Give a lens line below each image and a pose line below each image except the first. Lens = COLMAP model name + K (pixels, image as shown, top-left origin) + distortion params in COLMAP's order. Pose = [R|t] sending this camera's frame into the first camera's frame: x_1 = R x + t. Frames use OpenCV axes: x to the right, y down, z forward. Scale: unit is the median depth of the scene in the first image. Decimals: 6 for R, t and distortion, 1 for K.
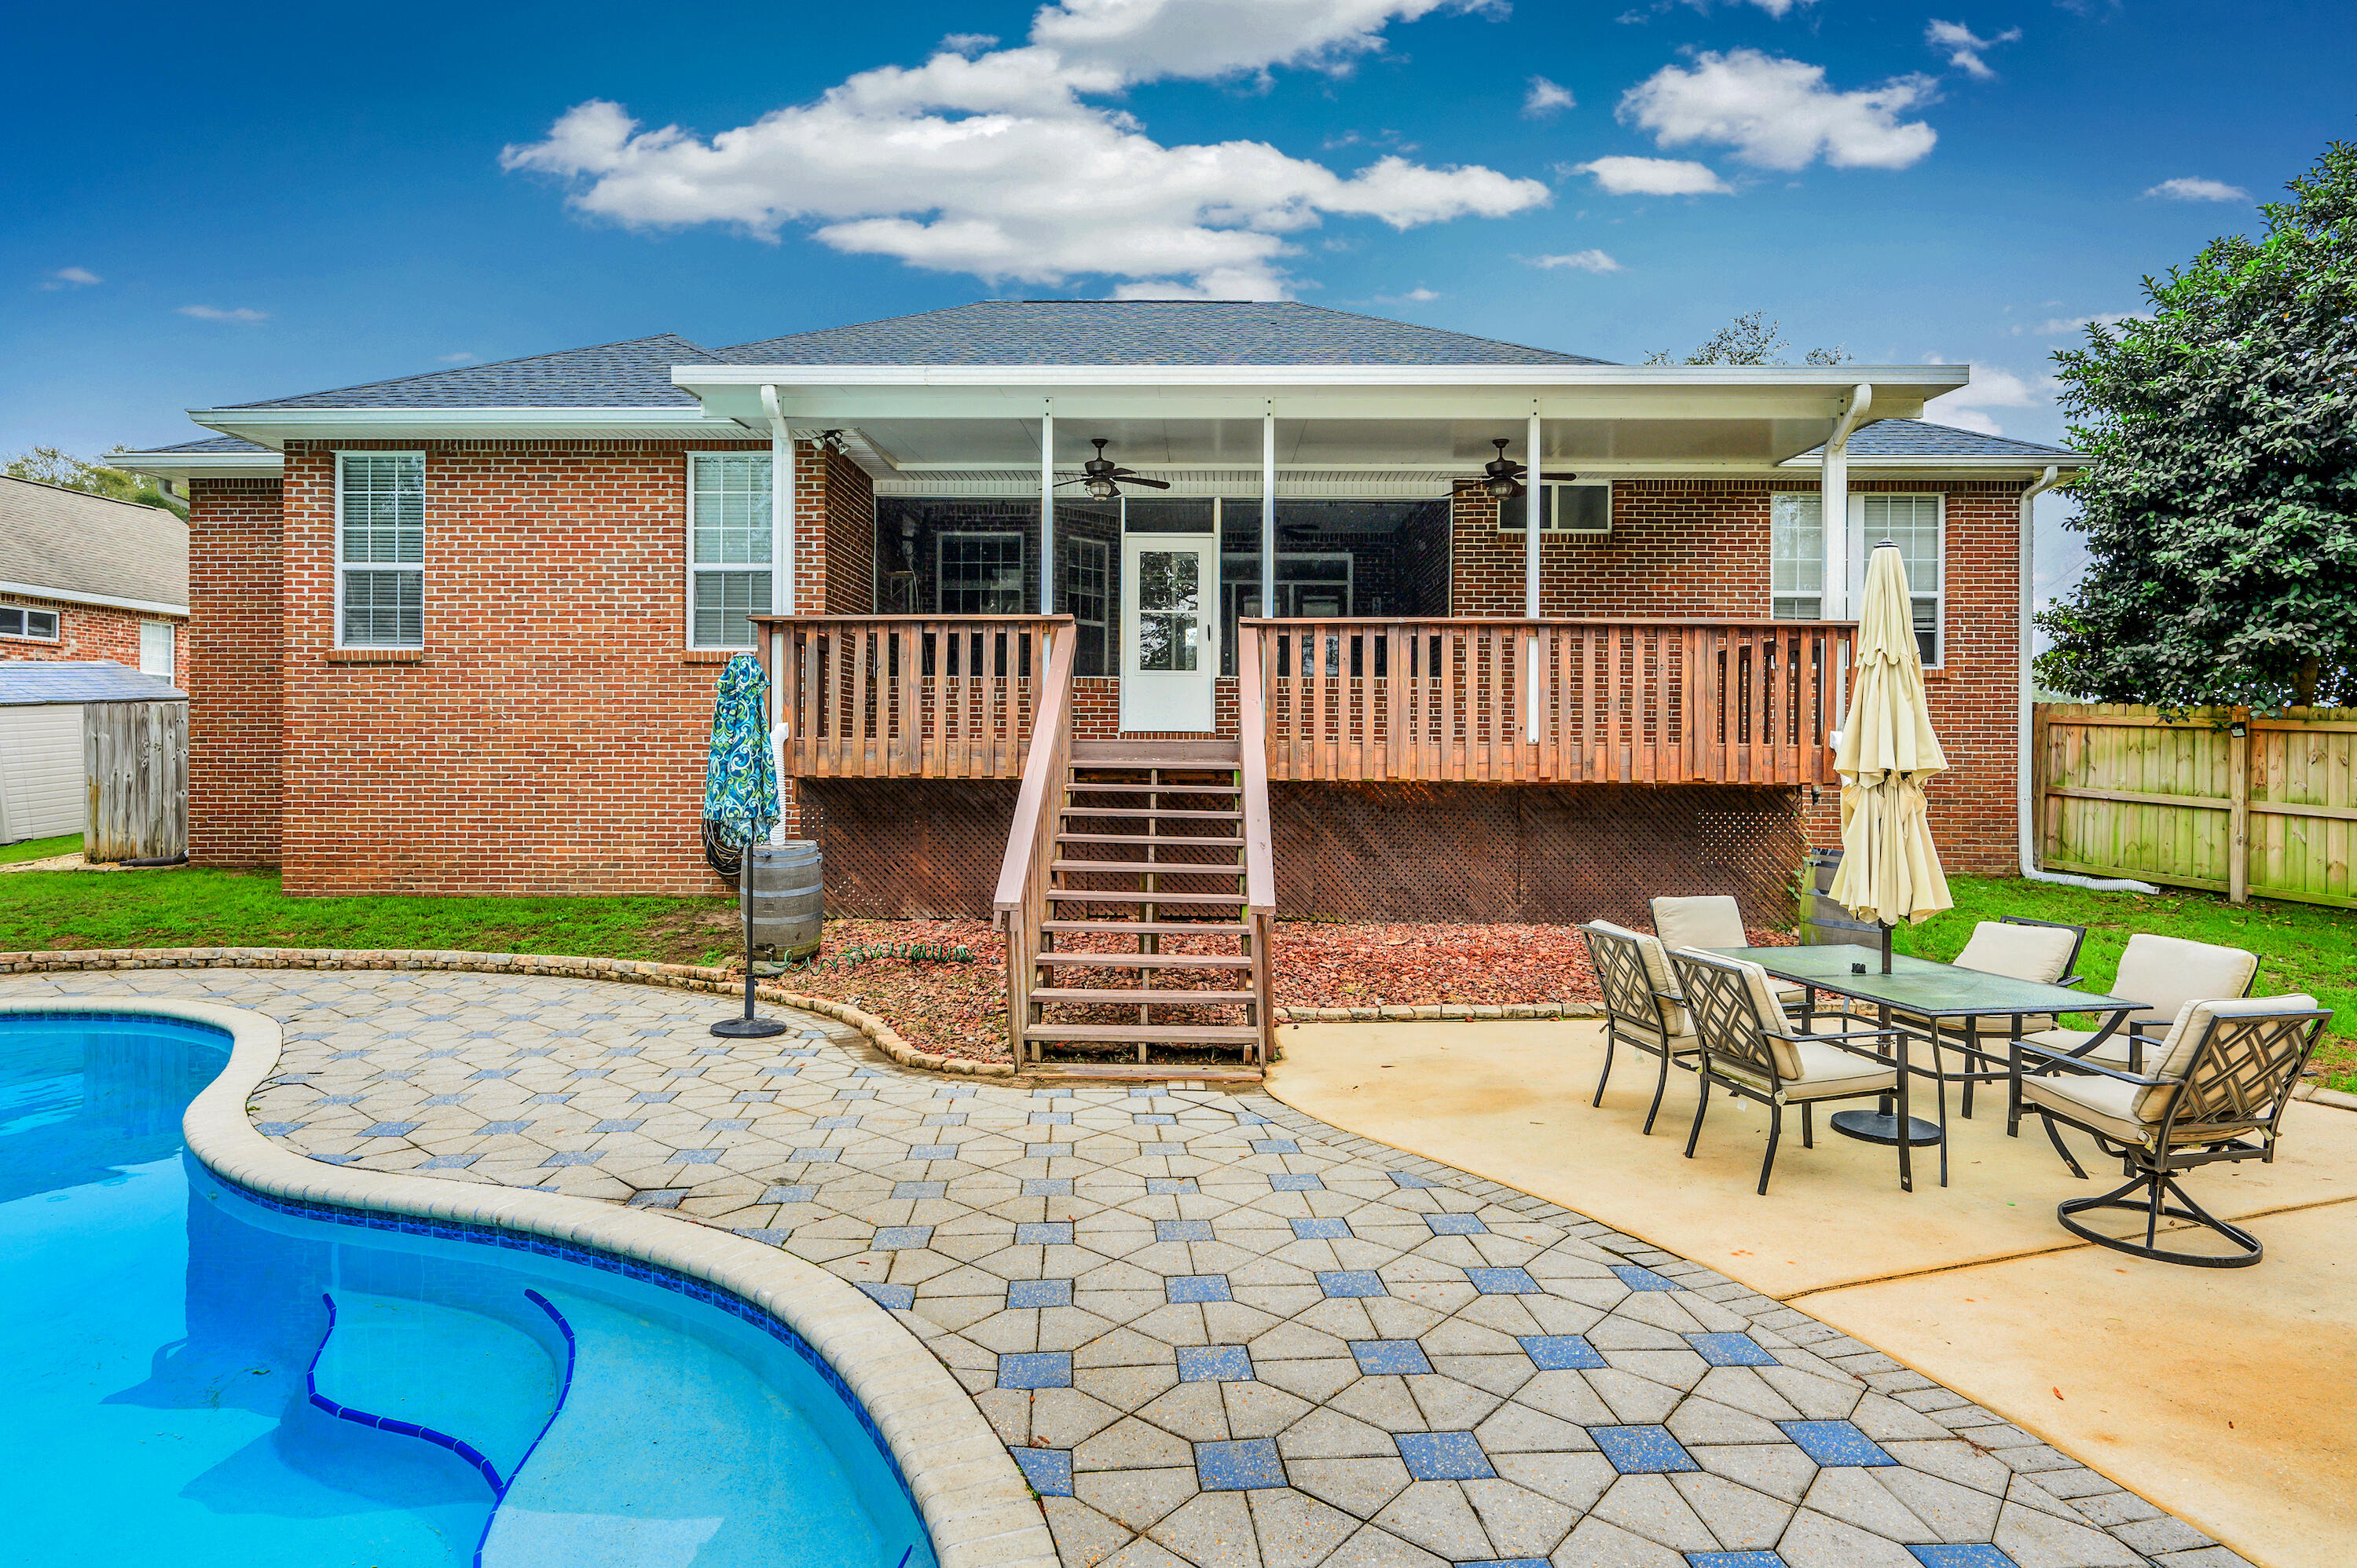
lens RADIAL K [[1239.2, 0, 1171.7], [0, 1239.2, 774.6], [0, 0, 1]] dist [0.002814, -0.000261]
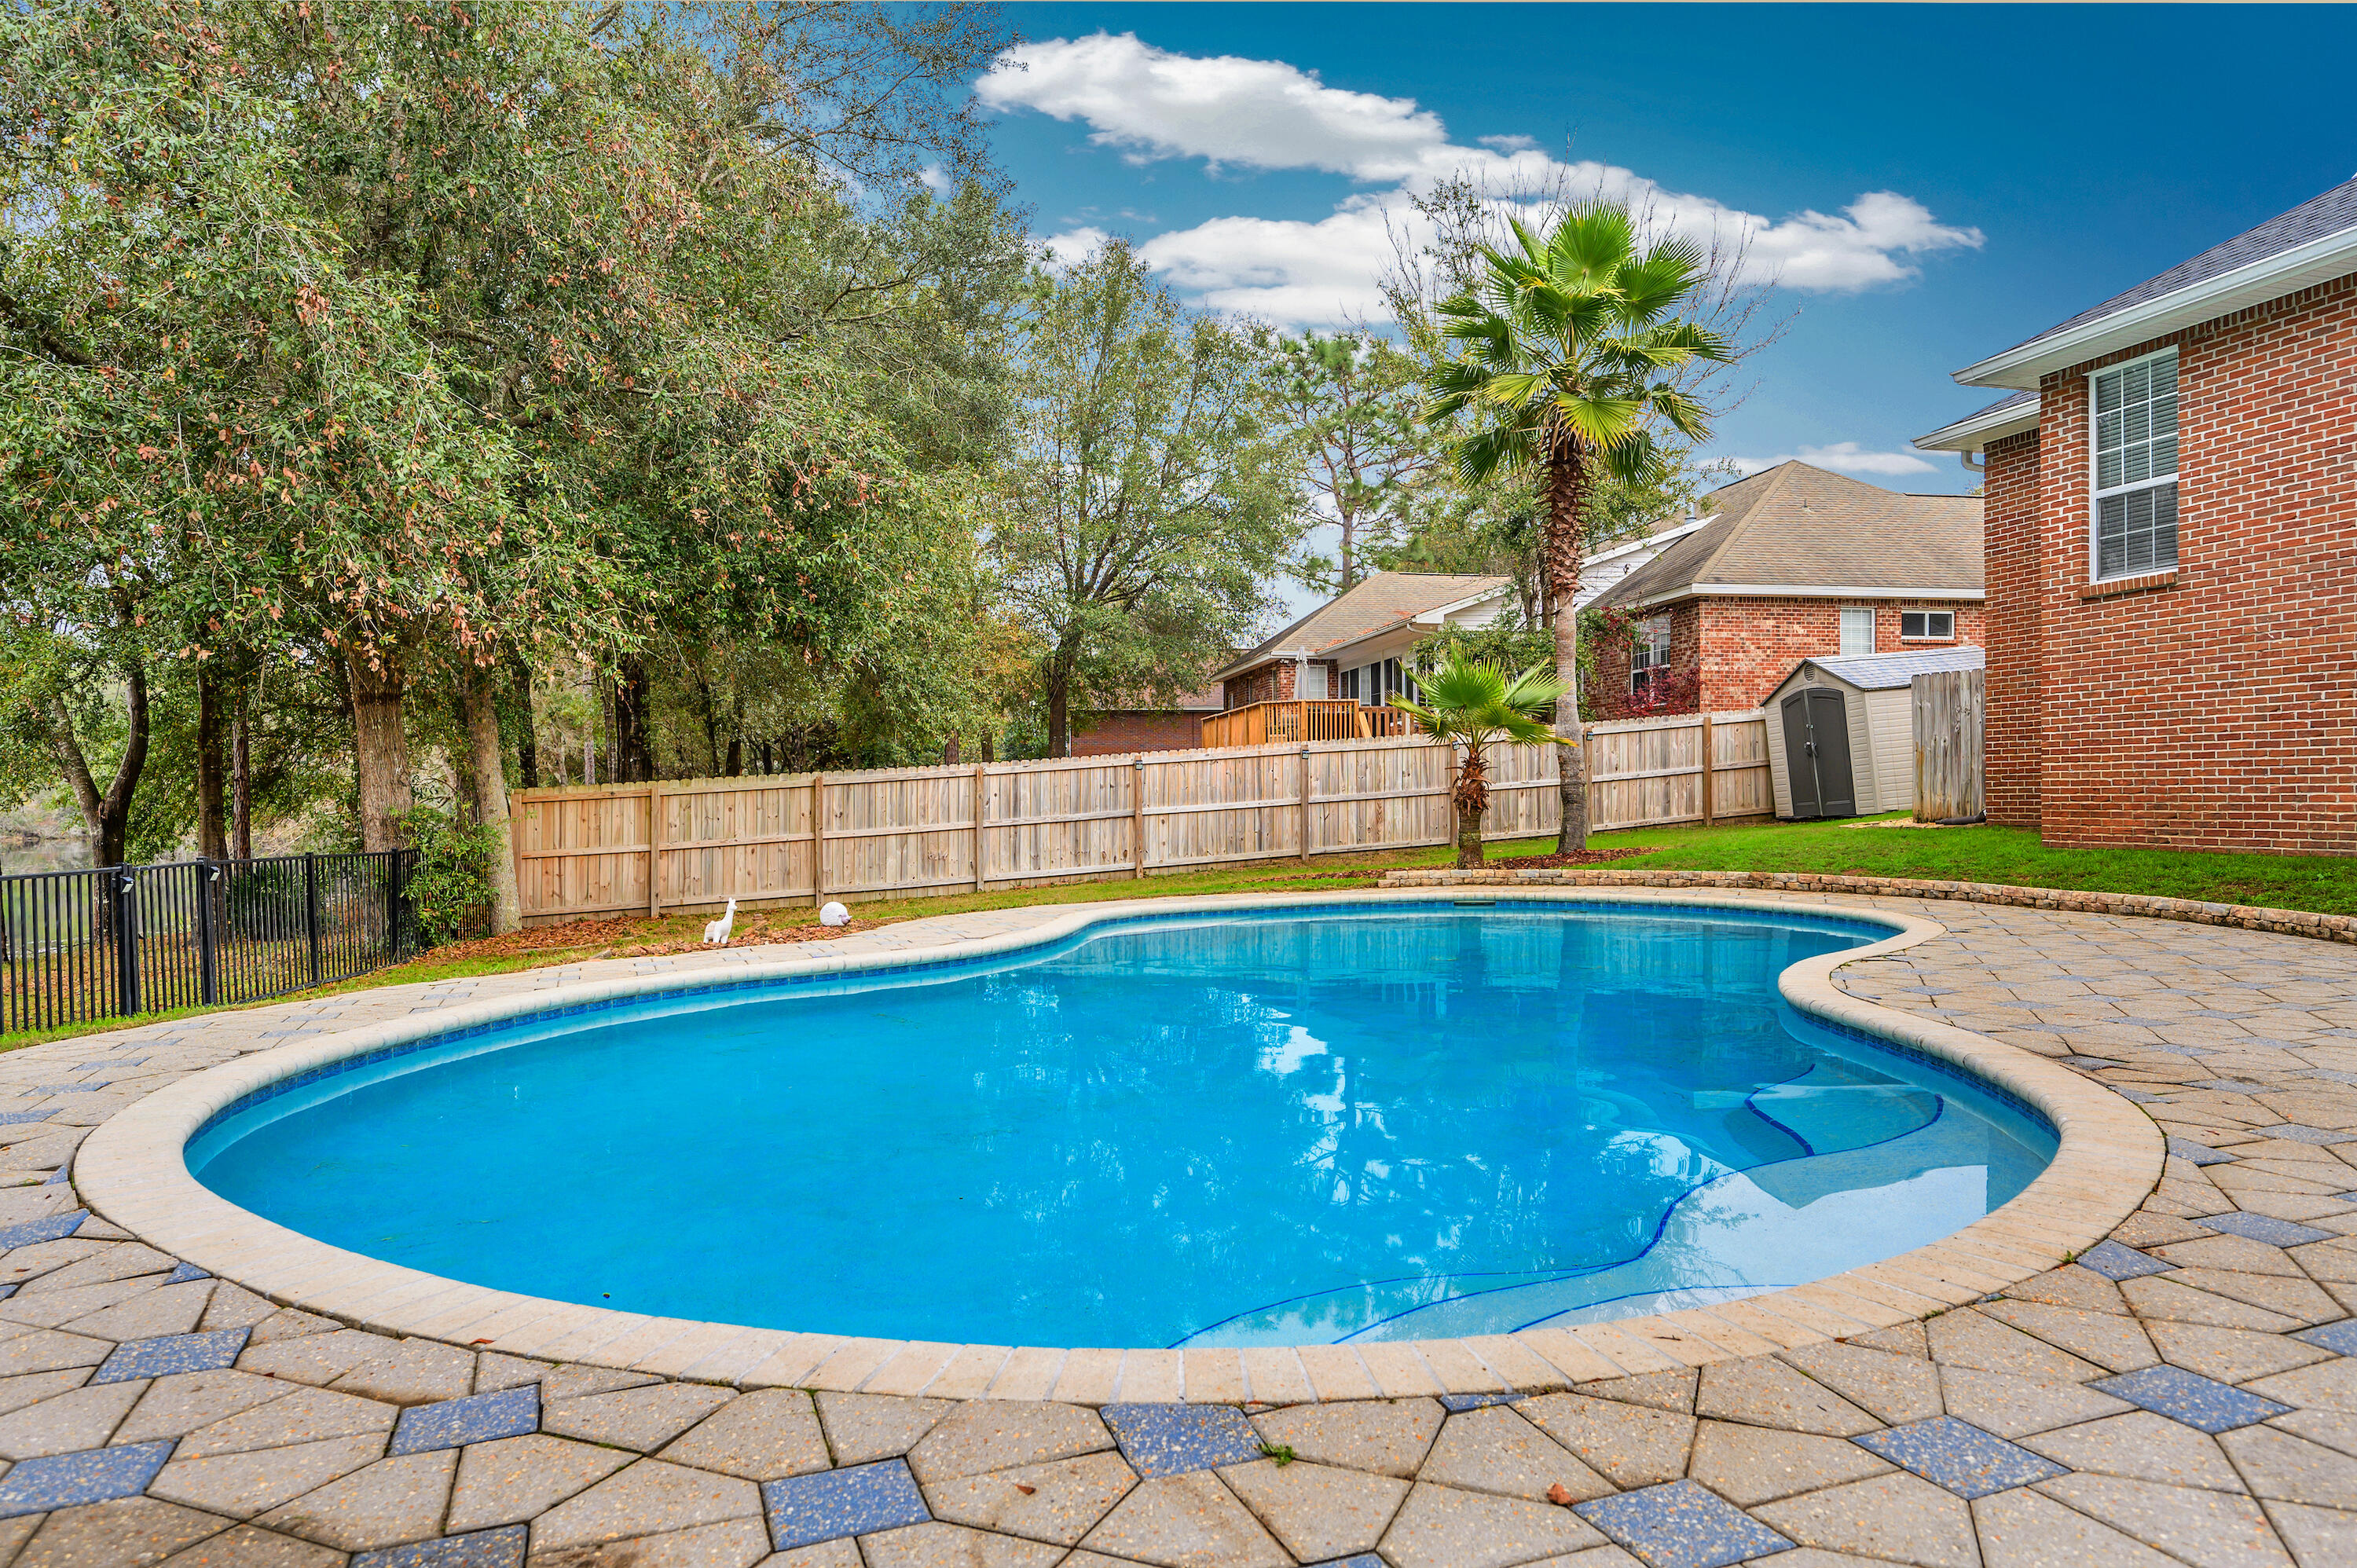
lens RADIAL K [[1435.8, 0, 1177.1], [0, 1435.8, 796.5], [0, 0, 1]] dist [-0.002133, -0.002037]
pose [[0.292319, -0.004581, -0.956310, 0.159613], [0.003085, 0.999988, -0.003847, 0.061004], [0.956316, -0.001826, 0.292330, 0.025073]]
